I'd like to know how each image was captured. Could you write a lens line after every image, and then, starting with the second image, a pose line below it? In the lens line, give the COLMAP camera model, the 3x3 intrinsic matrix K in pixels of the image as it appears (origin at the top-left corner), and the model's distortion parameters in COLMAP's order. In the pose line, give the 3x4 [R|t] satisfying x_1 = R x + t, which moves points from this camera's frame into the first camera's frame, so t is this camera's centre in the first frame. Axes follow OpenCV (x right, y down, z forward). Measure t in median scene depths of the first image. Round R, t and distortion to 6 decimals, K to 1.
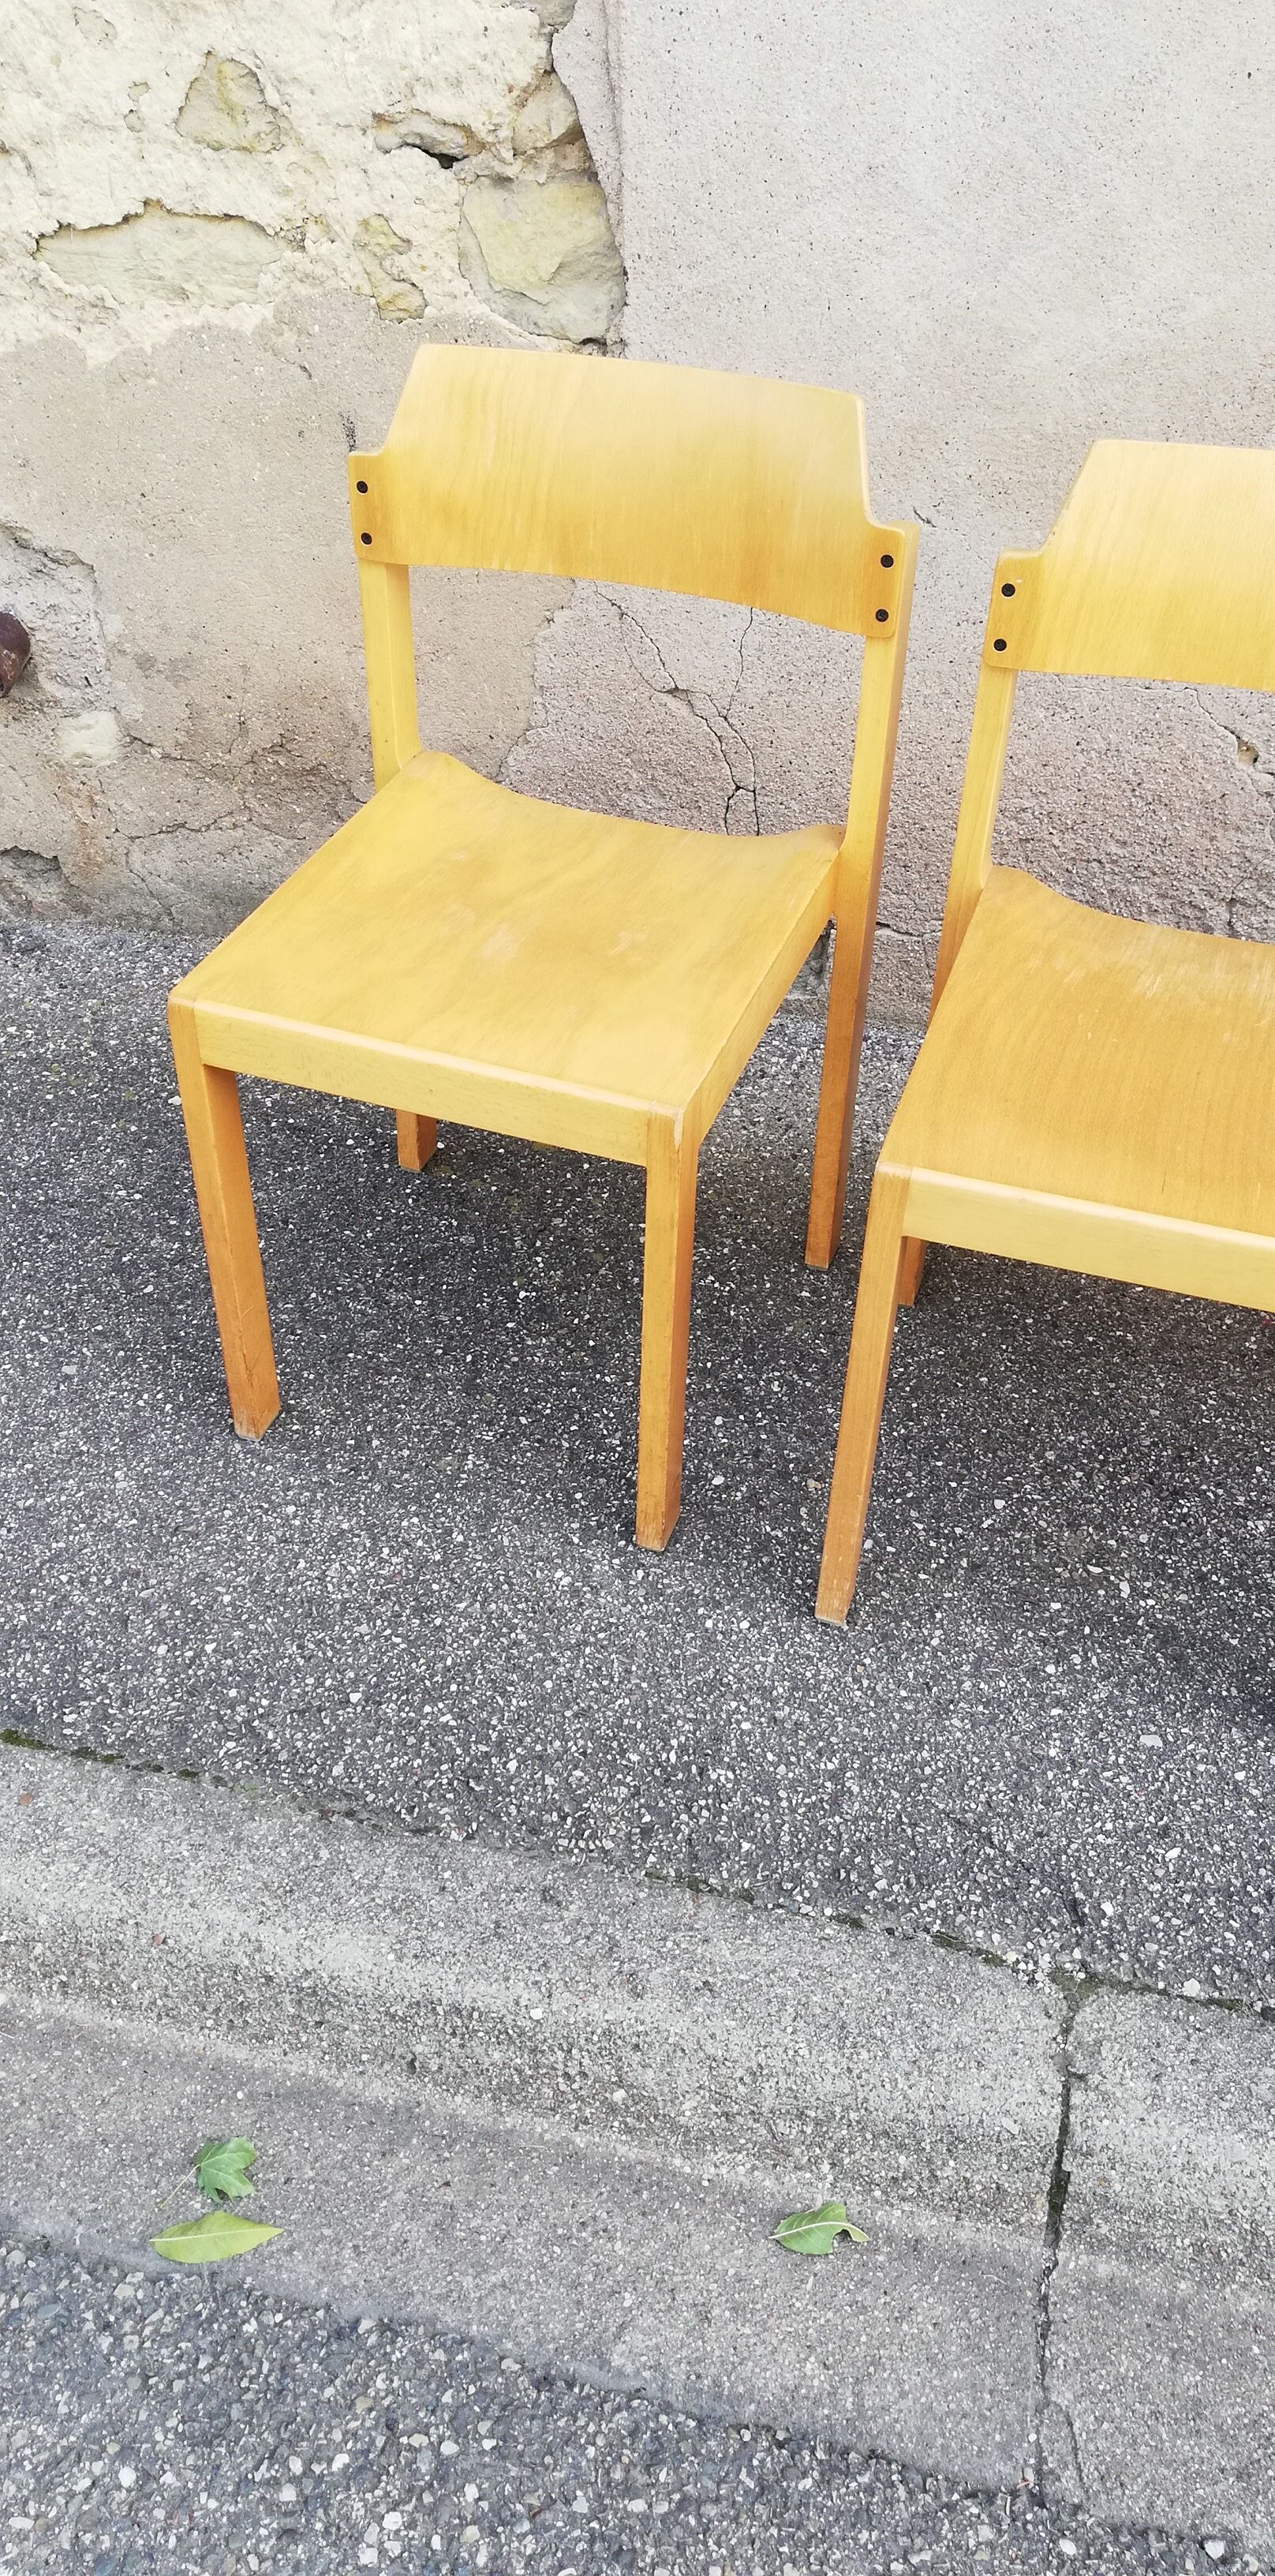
lens RADIAL K [[1906.2, 0, 602.7], [0, 1906.2, 1283.0], [0, 0, 1]] dist [0.046241, -0.065040]
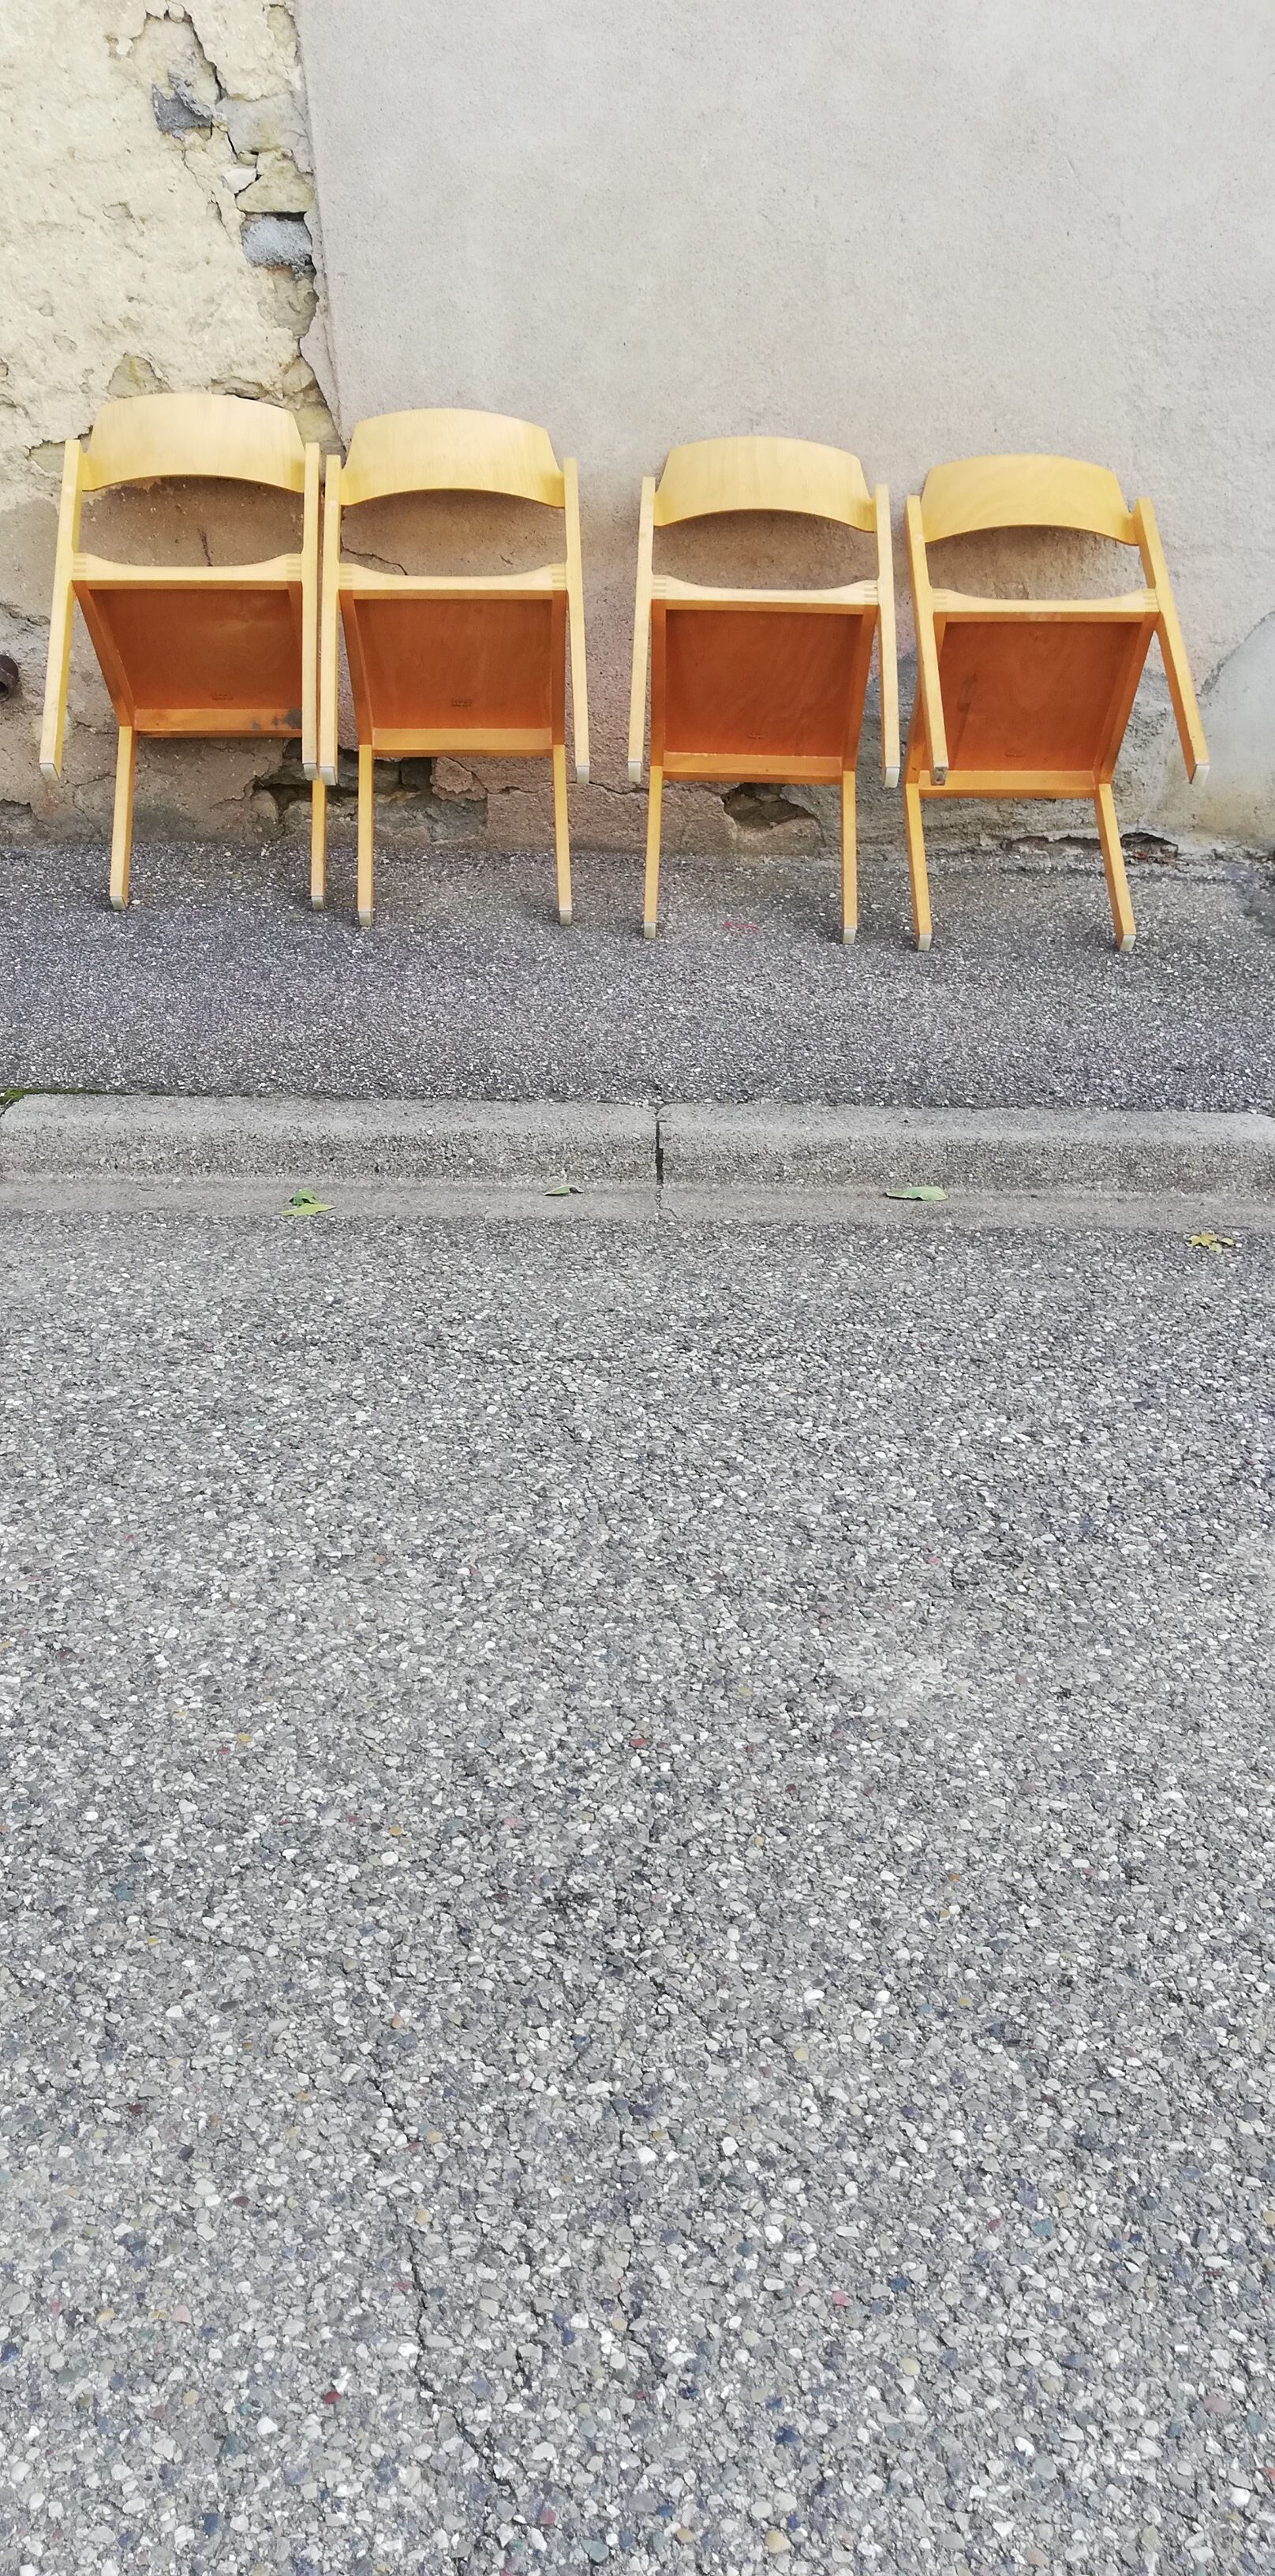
lens RADIAL K [[1921.6, 0, 588.7], [0, 1921.6, 1282.4], [0, 0, 1]] dist [0.050094, -0.065009]
pose [[0.977269, -0.116138, 0.177362, -0.230380], [0.141311, 0.980497, -0.136589, 0.747891], [-0.158040, 0.158547, 0.974621, -1.023229]]
